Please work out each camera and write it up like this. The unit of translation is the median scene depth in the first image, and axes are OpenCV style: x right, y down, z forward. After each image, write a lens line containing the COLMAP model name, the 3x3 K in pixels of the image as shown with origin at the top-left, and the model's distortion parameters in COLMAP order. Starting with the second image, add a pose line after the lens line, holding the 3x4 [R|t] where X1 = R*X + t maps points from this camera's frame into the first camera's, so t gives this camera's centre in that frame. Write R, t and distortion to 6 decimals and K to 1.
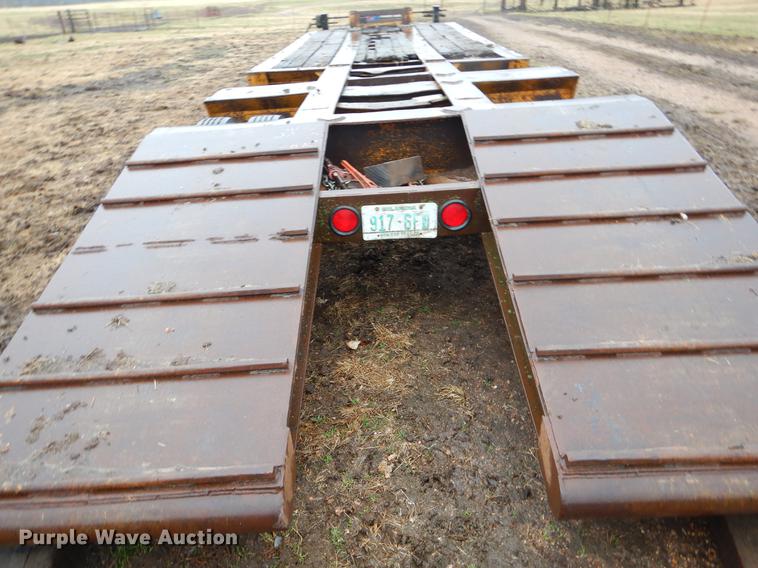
lens RADIAL K [[524.8, 0, 375.4], [0, 524.8, 281.8], [0, 0, 1]] dist [0.031516, -0.031119]
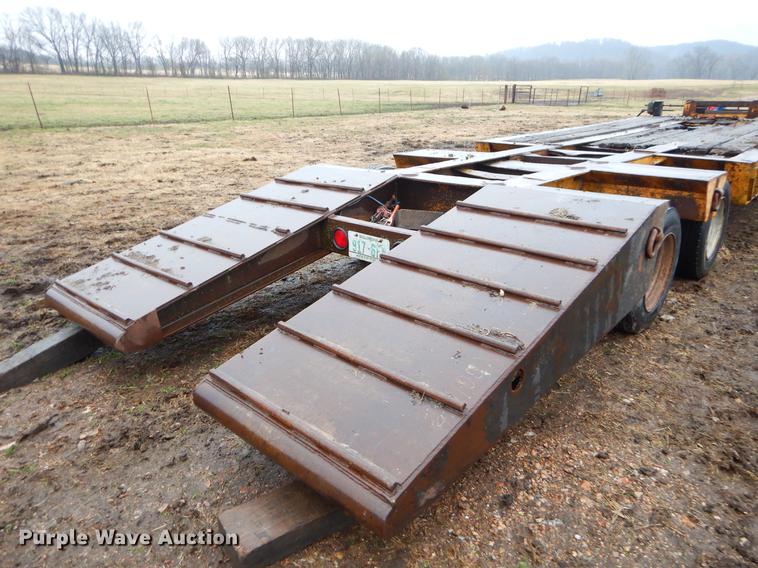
lens RADIAL K [[524.8, 0, 377.2], [0, 524.8, 278.4], [0, 0, 1]] dist [0.031516, -0.031119]
pose [[0.741862, 0.275142, -0.611504, 0.457726], [-0.351598, 0.936136, -0.005343, -0.024027], [0.570981, 0.218967, 0.791223, -0.002968]]
